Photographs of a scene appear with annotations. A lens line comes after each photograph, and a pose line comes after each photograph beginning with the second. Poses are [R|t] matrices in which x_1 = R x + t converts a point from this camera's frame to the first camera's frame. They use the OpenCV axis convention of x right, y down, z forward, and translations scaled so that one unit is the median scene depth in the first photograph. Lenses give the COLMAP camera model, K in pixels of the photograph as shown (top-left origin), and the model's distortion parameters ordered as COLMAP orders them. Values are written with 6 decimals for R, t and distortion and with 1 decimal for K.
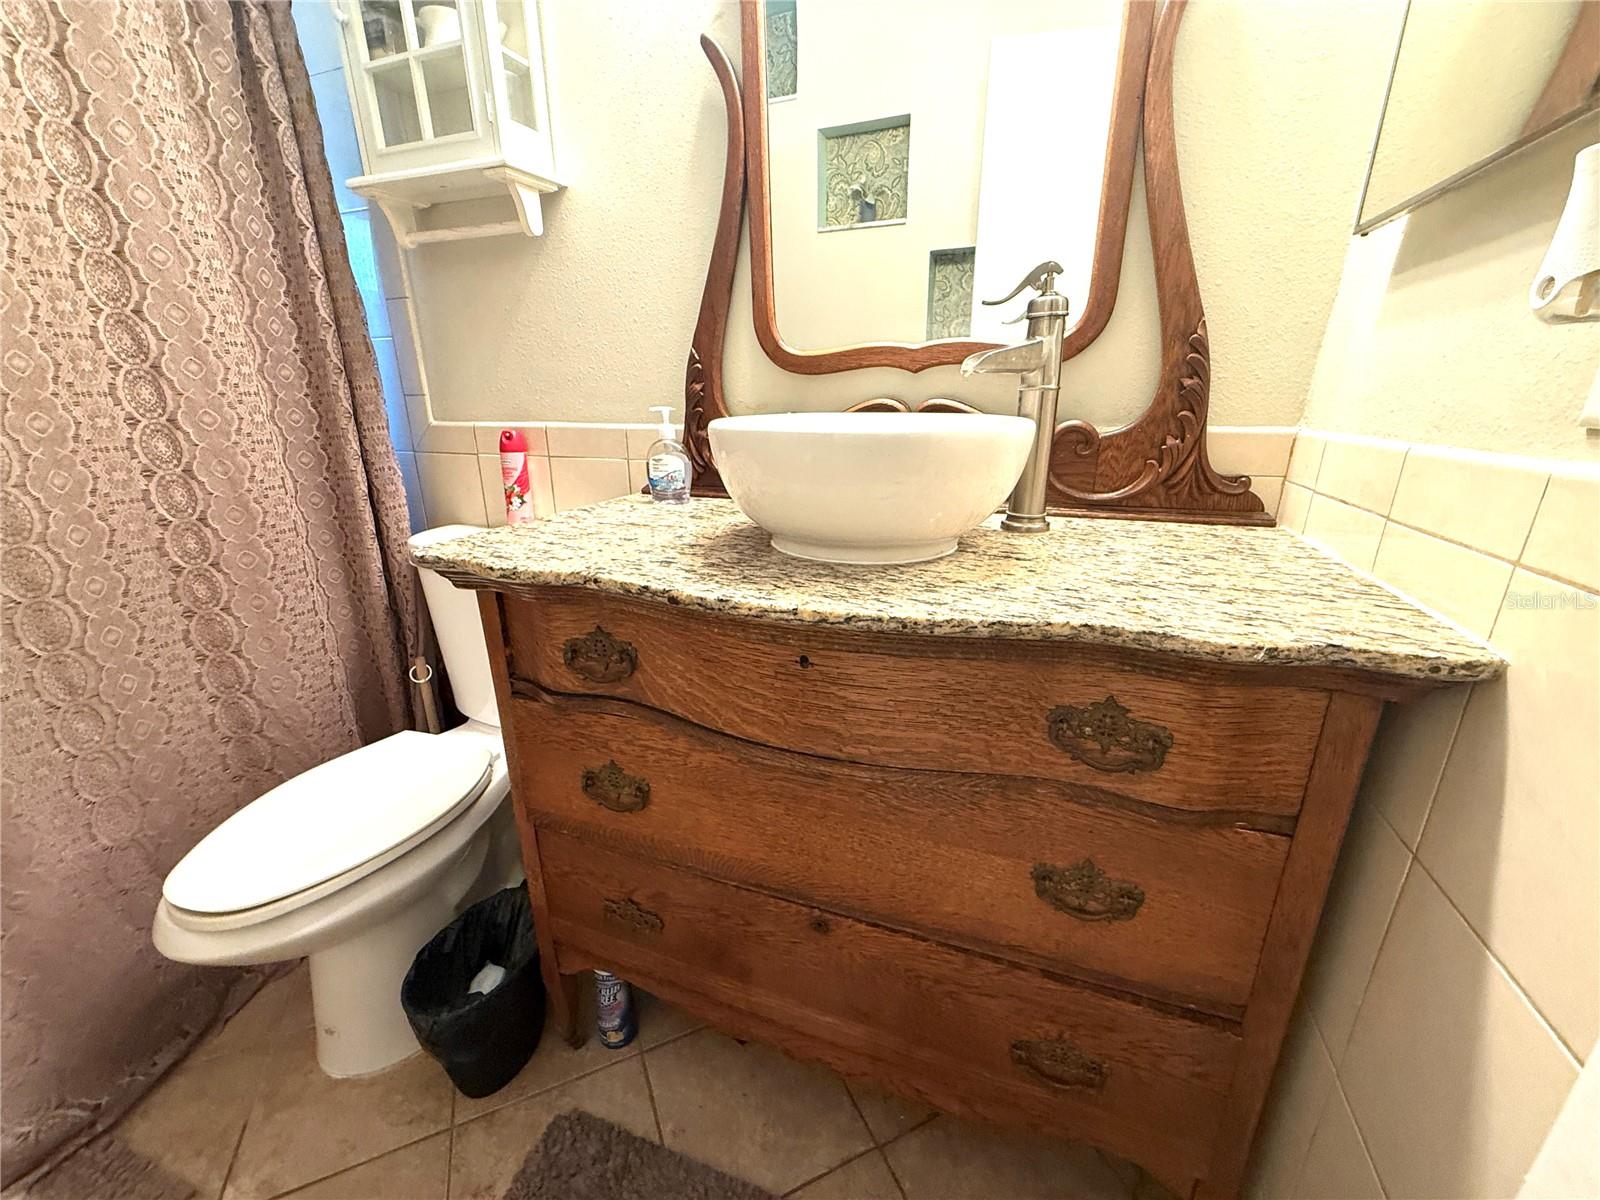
lens RADIAL K [[638.8, 0, 802.6], [0, 638.8, 599.1], [0, 0, 1]] dist [-0.001594, 0.000235]
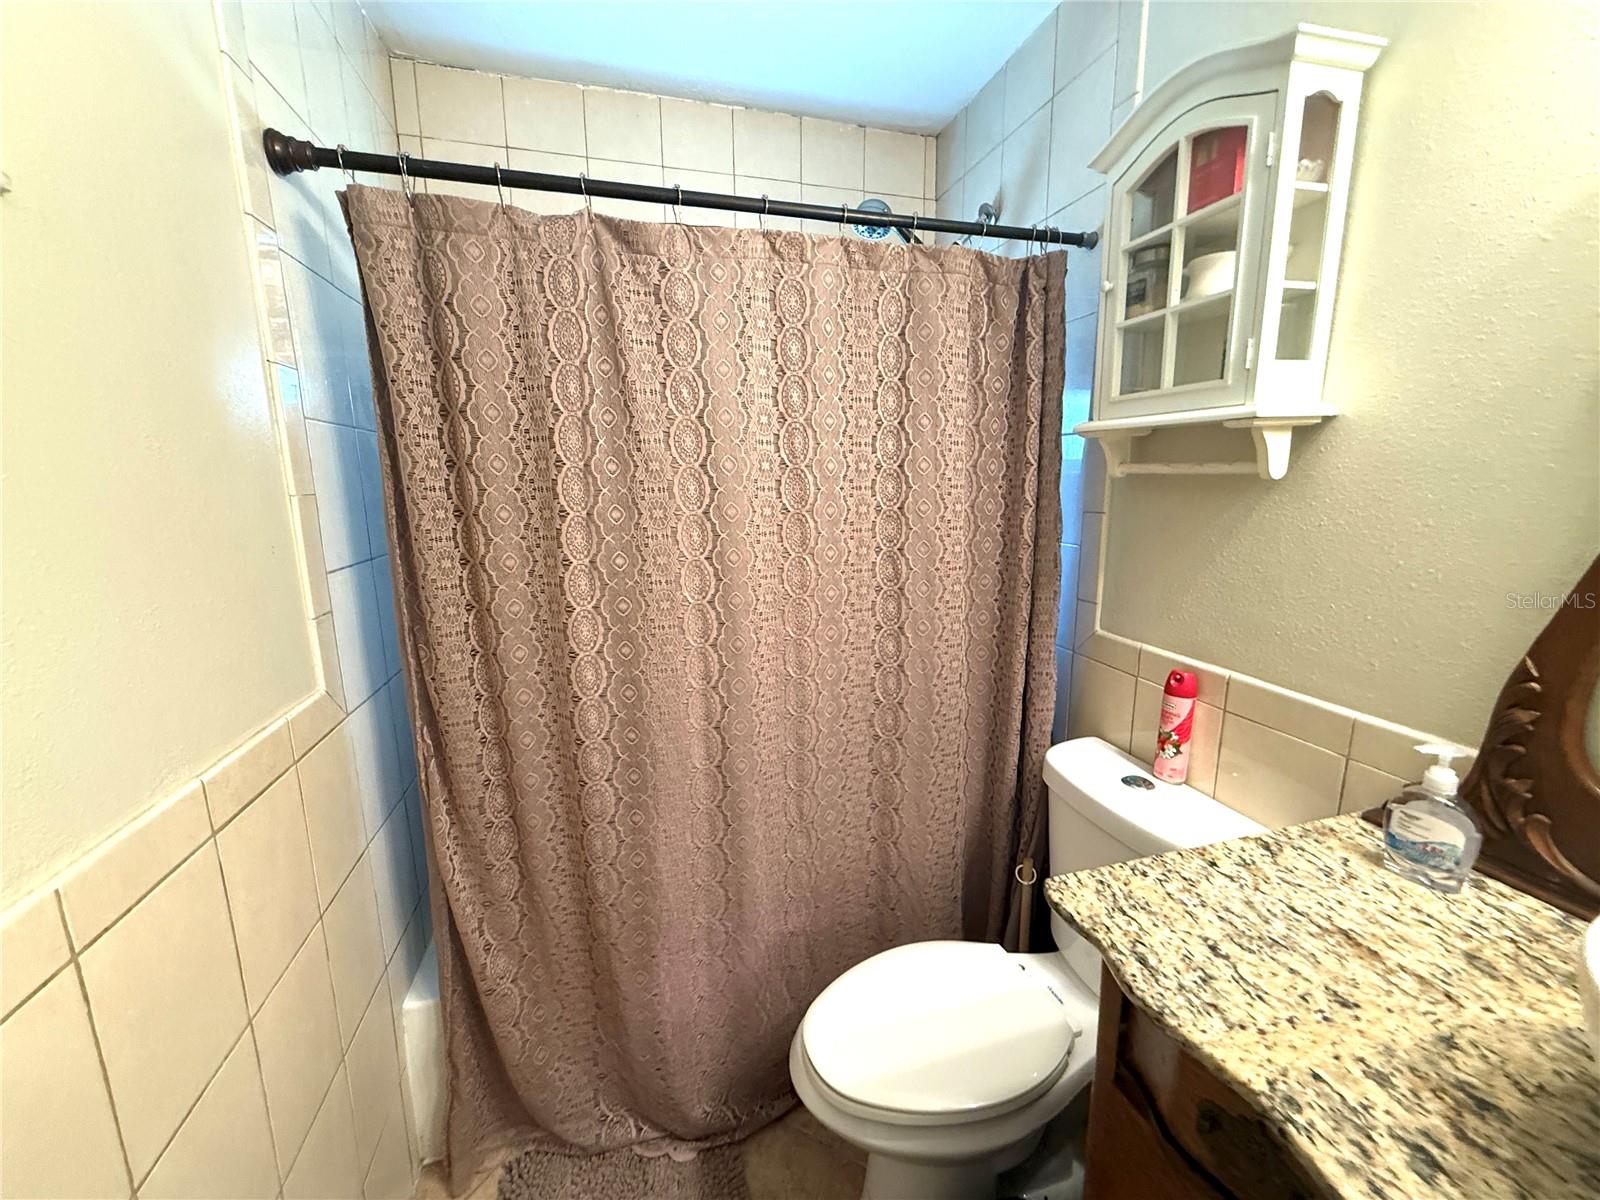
lens RADIAL K [[638.8, 0, 802.6], [0, 638.8, 597.7], [0, 0, 1]] dist [-0.001594, 0.000235]
pose [[0.594744, 0.148545, -0.790072, -0.105108], [-0.236938, 0.971515, 0.004299, -0.270957], [0.768206, 0.184641, 0.612999, 0.058964]]
